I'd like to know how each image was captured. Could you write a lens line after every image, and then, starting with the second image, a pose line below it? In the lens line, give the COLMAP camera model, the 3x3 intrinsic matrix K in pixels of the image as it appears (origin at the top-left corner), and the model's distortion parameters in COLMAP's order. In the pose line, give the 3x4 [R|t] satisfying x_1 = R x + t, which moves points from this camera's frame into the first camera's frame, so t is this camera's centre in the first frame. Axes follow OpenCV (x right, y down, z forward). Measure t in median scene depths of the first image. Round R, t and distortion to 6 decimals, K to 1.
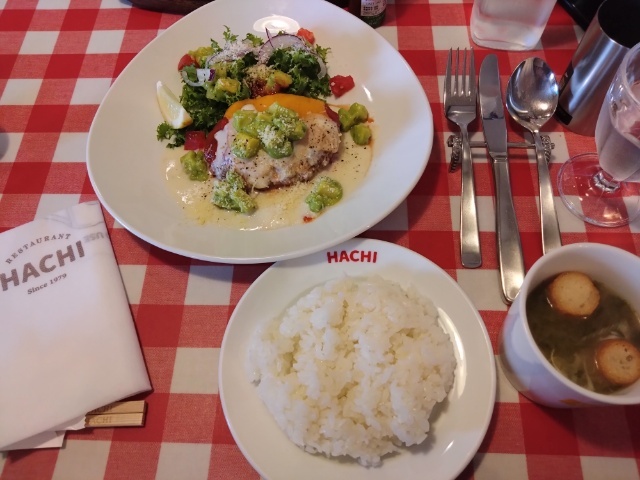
lens RADIAL K [[509.7, 0, 323.6], [0, 509.7, 240.2], [0, 0, 1]] dist [-0.013575, -0.009740]
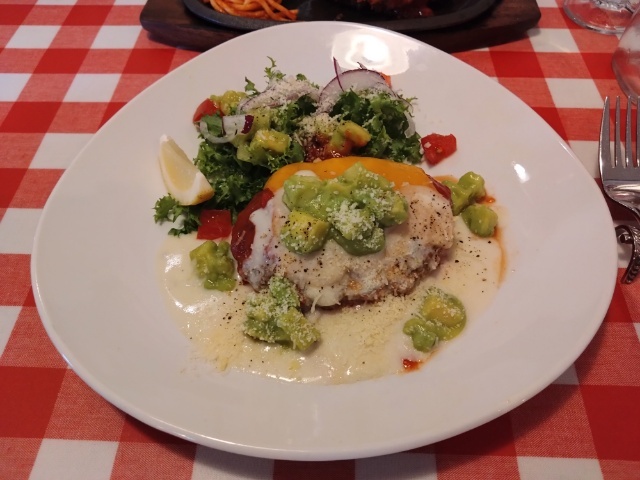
lens RADIAL K [[509.7, 0, 320.3], [0, 509.7, 237.7], [0, 0, 1]] dist [-0.013575, -0.009740]
pose [[0.999779, 0.020401, 0.005052, -0.130288], [-0.019118, 0.982634, -0.184567, -0.068806], [-0.008729, 0.184430, 0.982807, 0.400248]]
